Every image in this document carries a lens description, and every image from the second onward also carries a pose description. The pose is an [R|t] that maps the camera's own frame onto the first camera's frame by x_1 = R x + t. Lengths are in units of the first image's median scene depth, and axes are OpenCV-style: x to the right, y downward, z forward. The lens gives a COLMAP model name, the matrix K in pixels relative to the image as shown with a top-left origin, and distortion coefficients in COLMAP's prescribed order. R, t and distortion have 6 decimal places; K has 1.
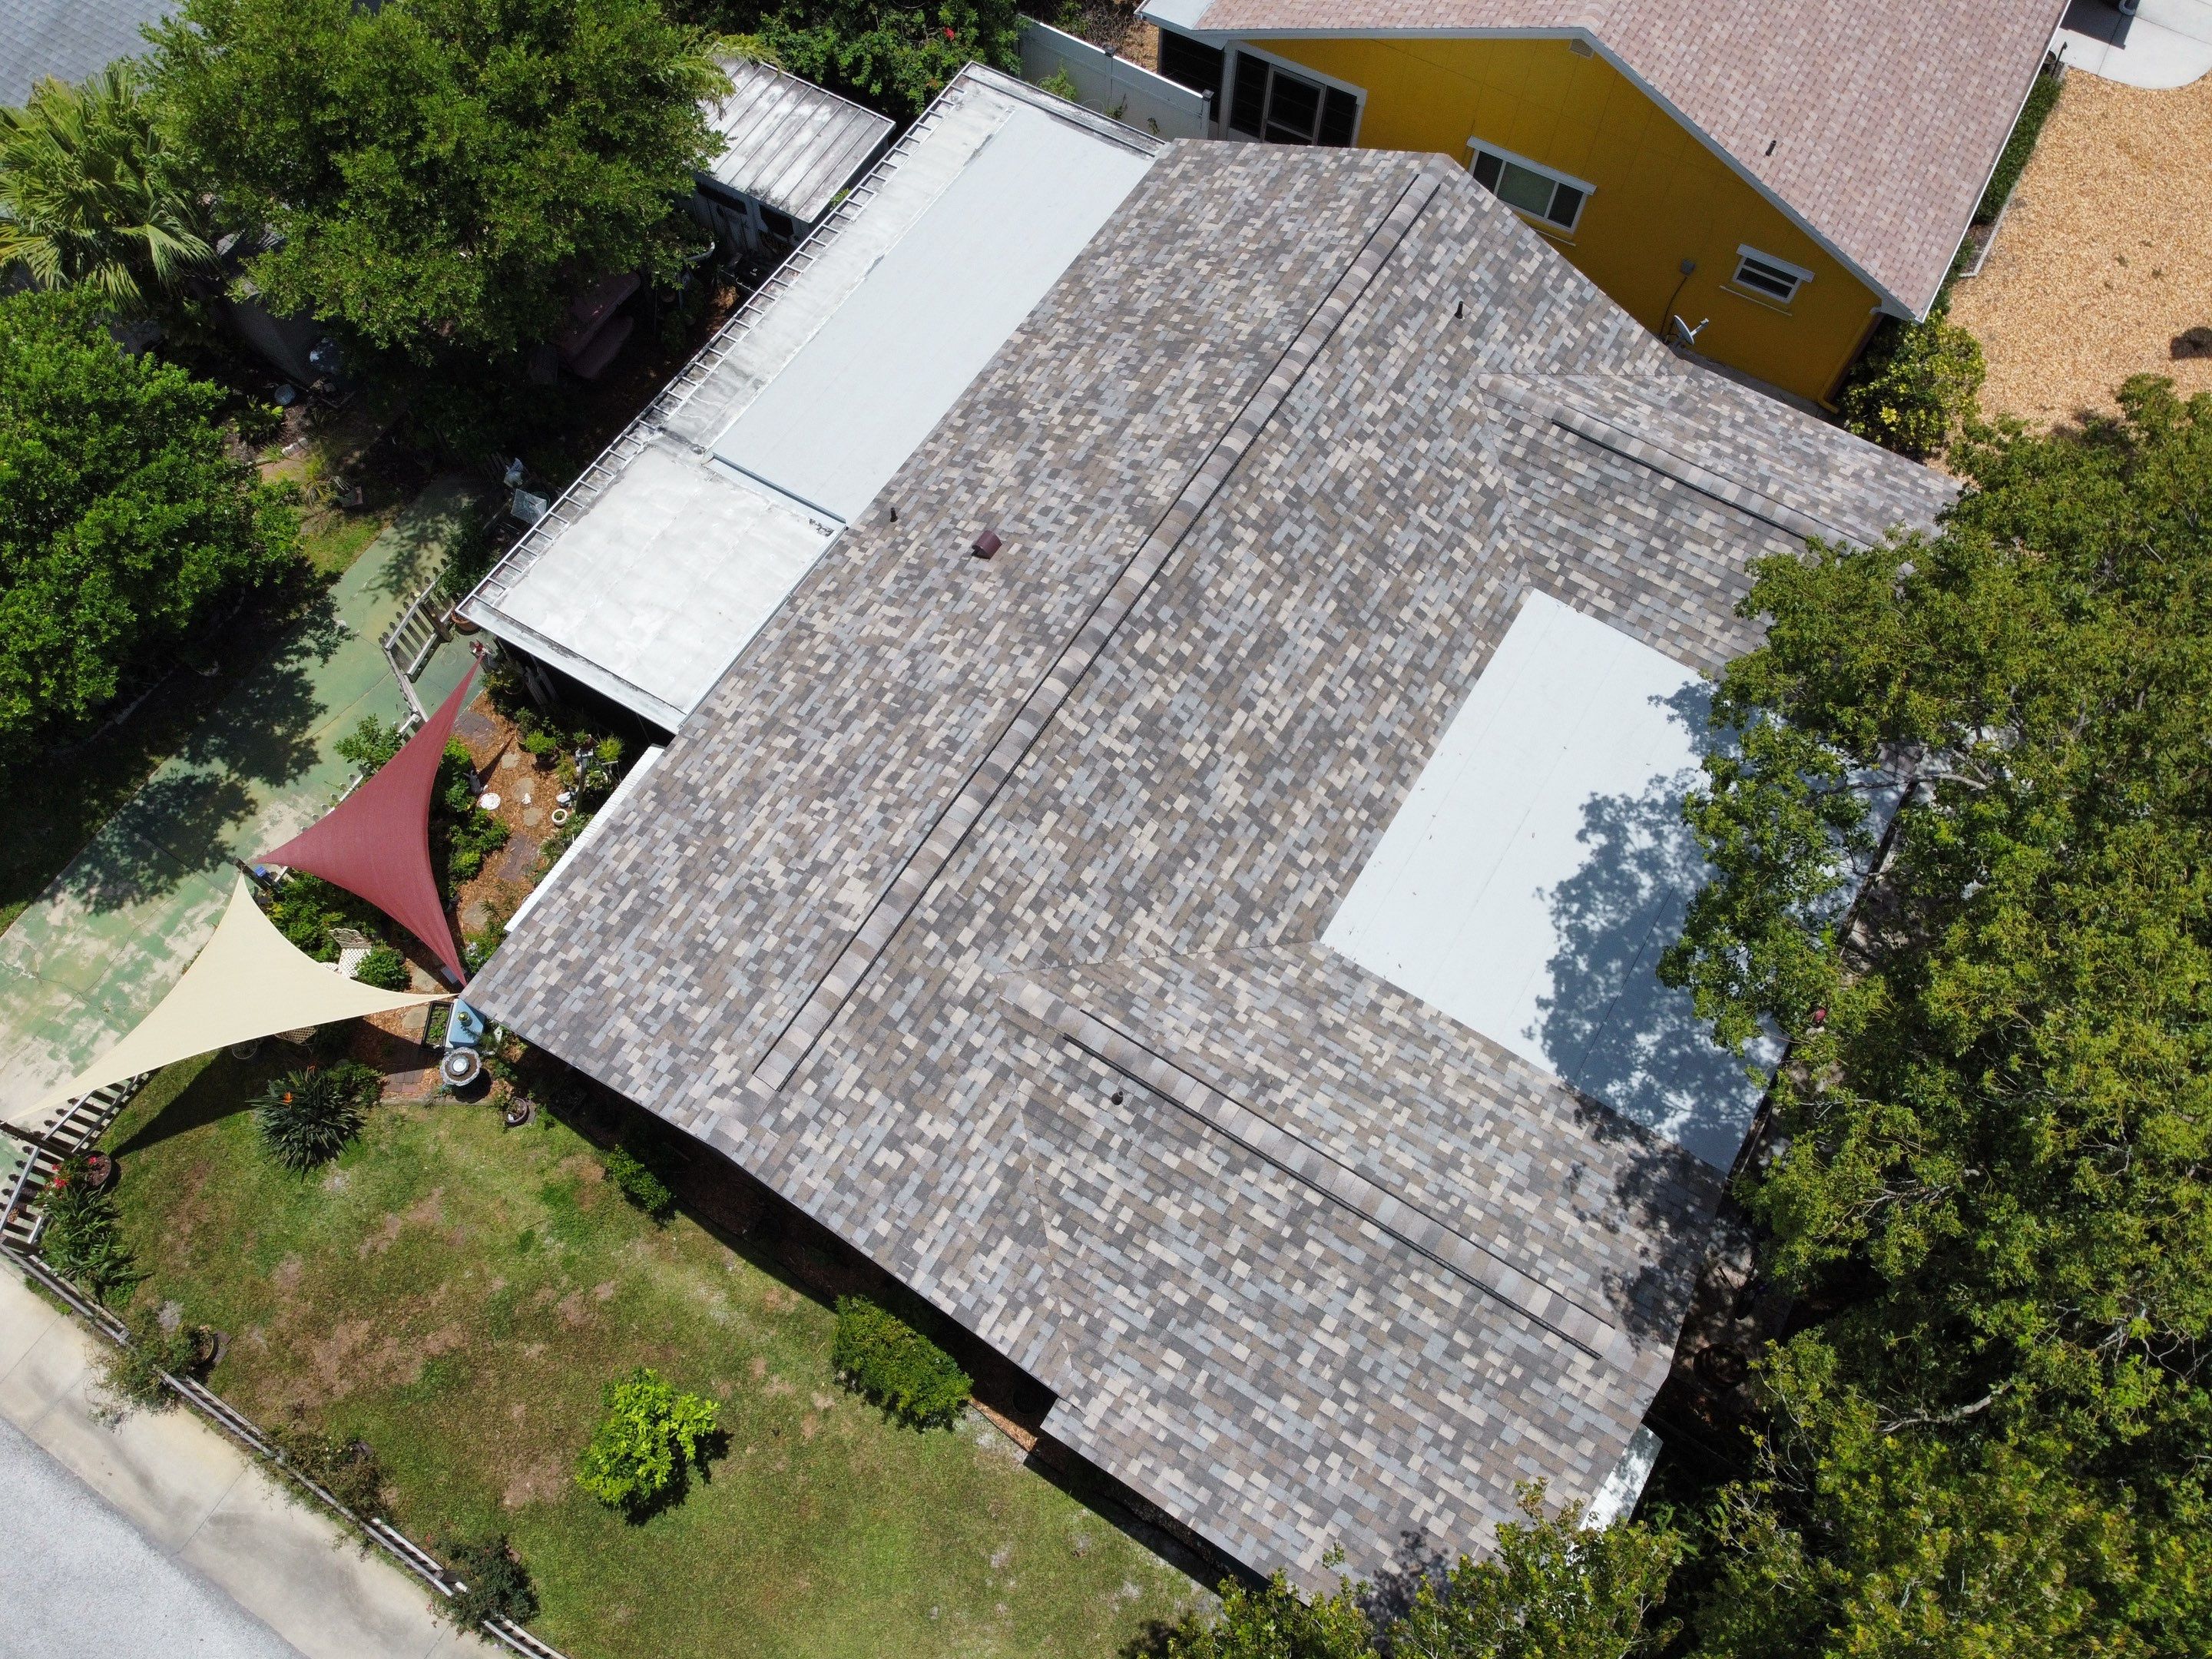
lens RADIAL K [[1675.6, 0, 1095.4], [0, 1675.6, 785.2], [0, 0, 1]] dist [-0.006612, -0.007122]
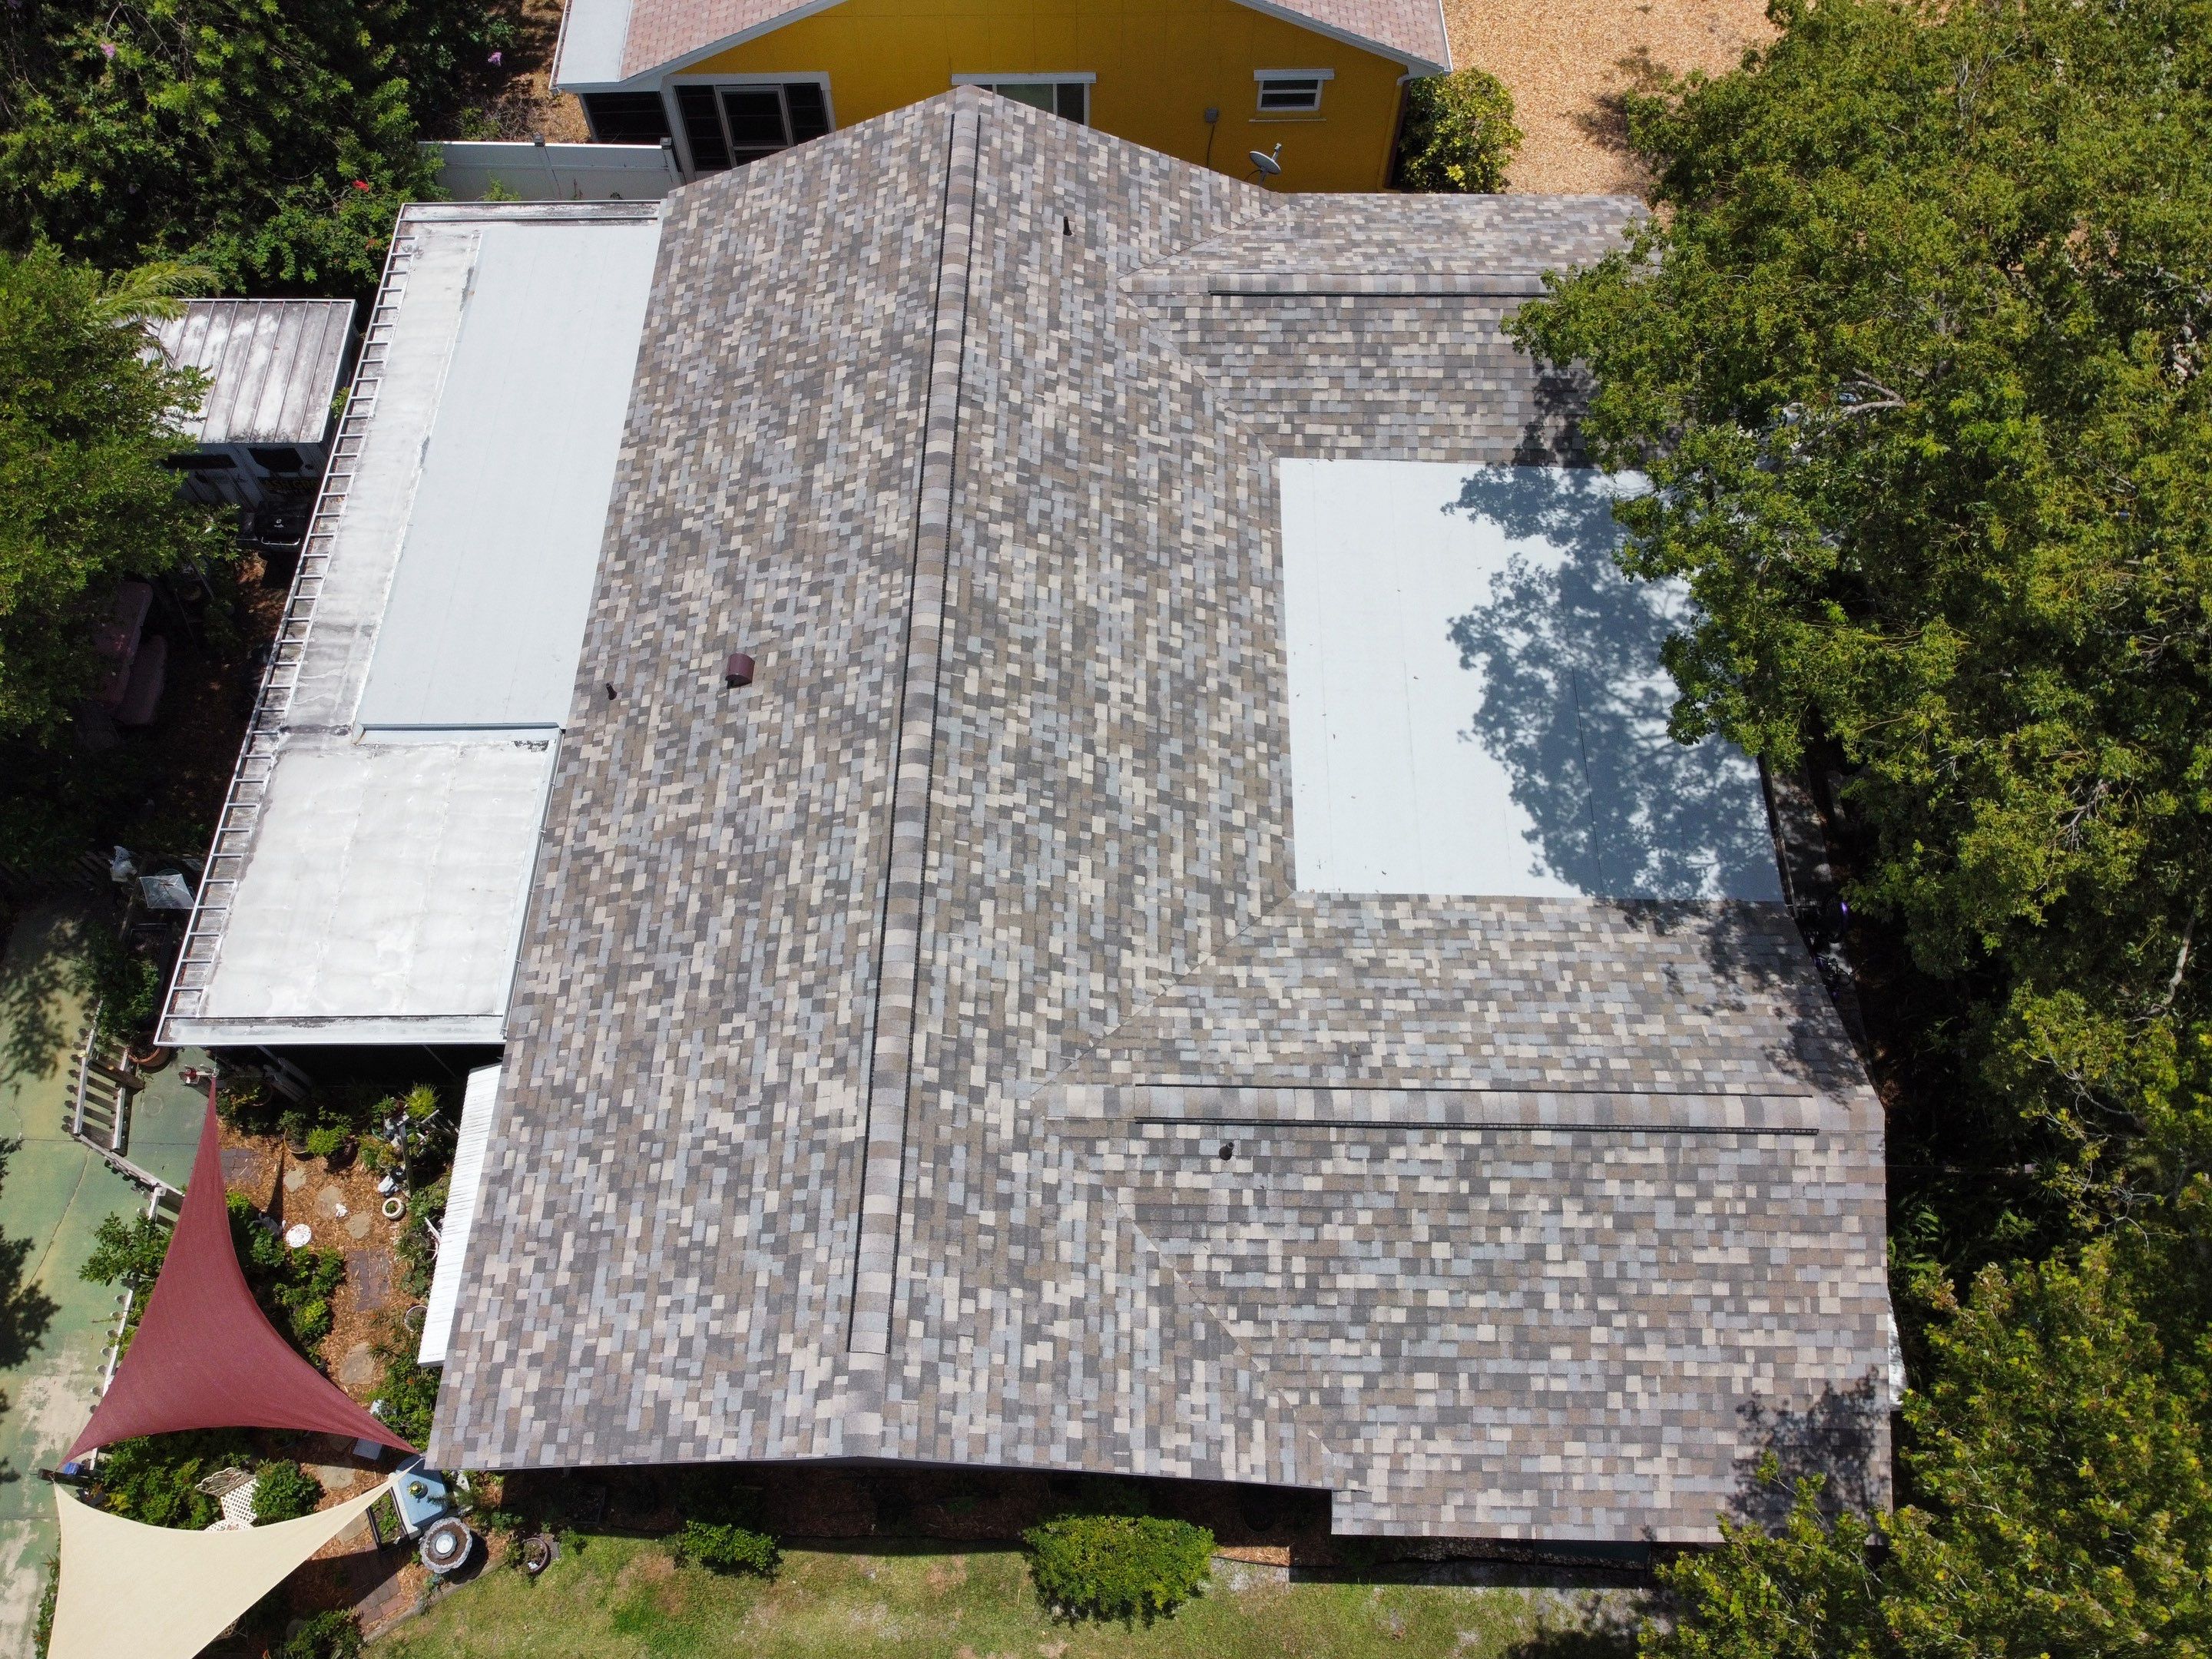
lens RADIAL K [[1666.7, 0, 1079.4], [0, 1666.7, 783.1], [0, 0, 1]] dist [0.000303, -0.005915]
pose [[0.859780, -0.455125, 0.231600, -0.147590], [0.462074, 0.886442, 0.026599, -0.036260], [-0.217406, 0.084147, 0.972447, 0.144485]]
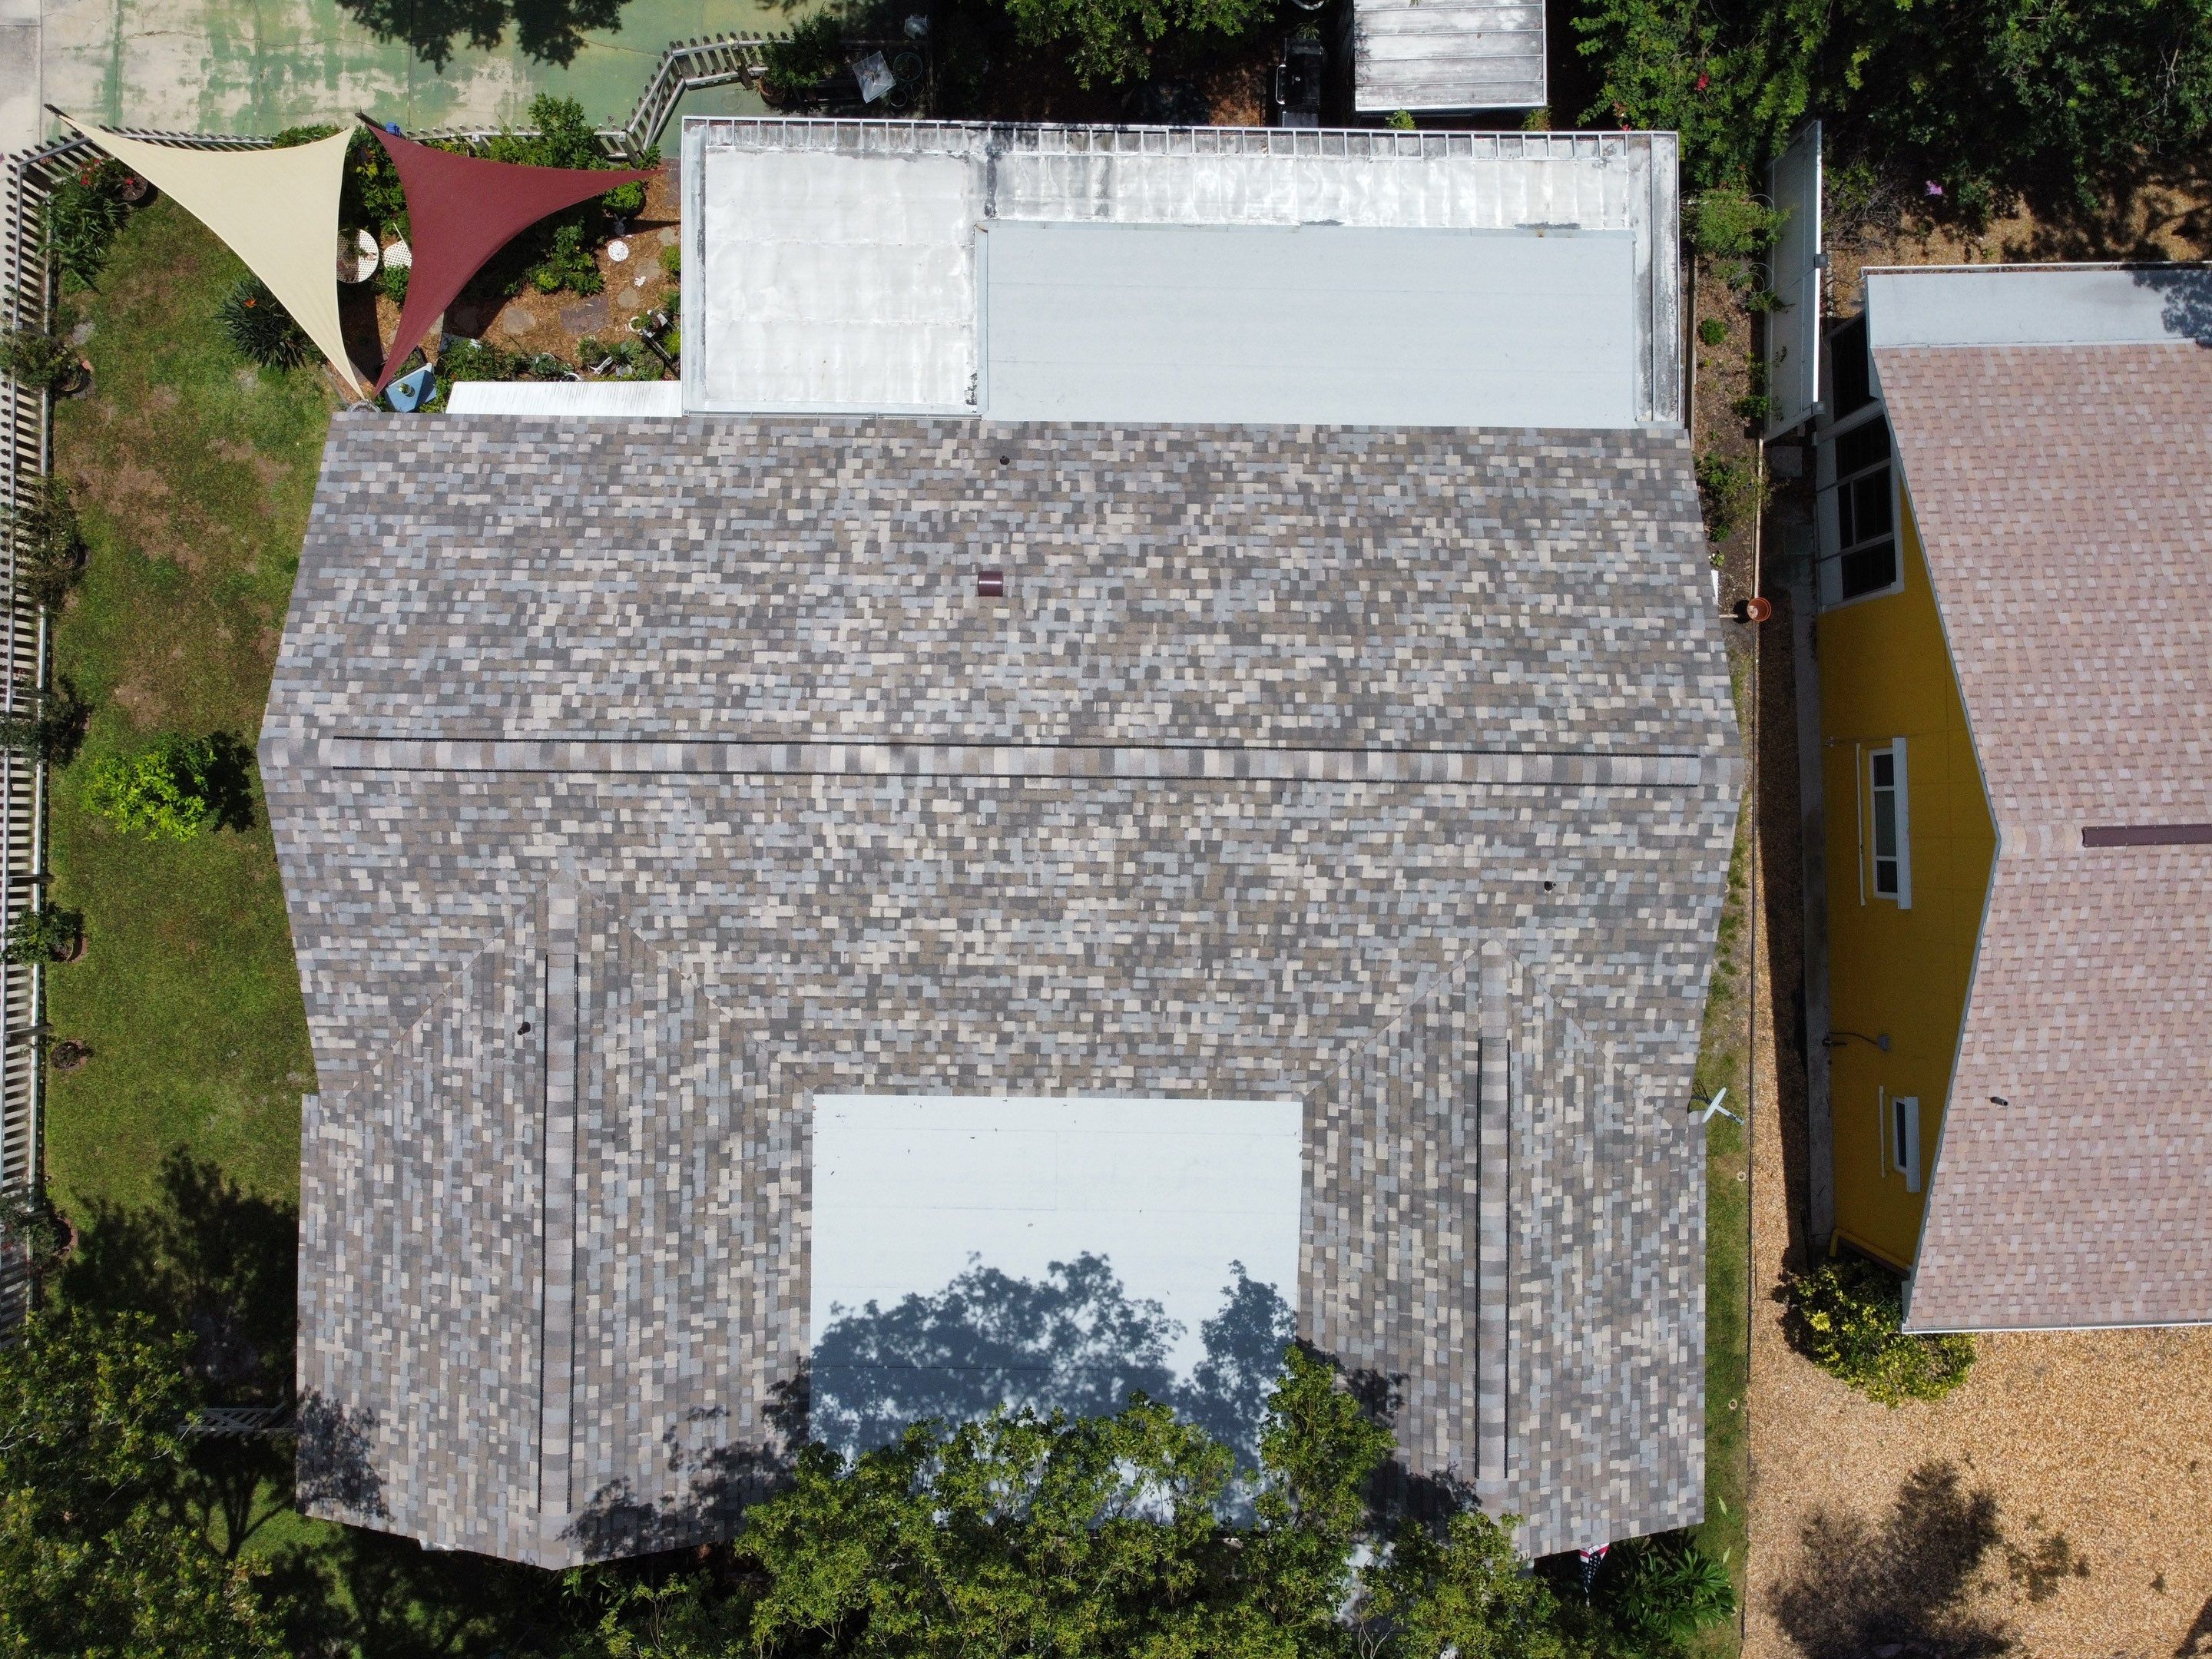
lens RADIAL K [[1661.2, 0, 1105.2], [0, 1661.2, 813.2], [0, 0, 1]] dist [-0.004696, 0.008959]
pose [[0.518724, 0.854917, -0.006512, 0.085092], [-0.770174, 0.470585, 0.430561, -0.554294], [0.371159, -0.218327, 0.902538, 0.188358]]
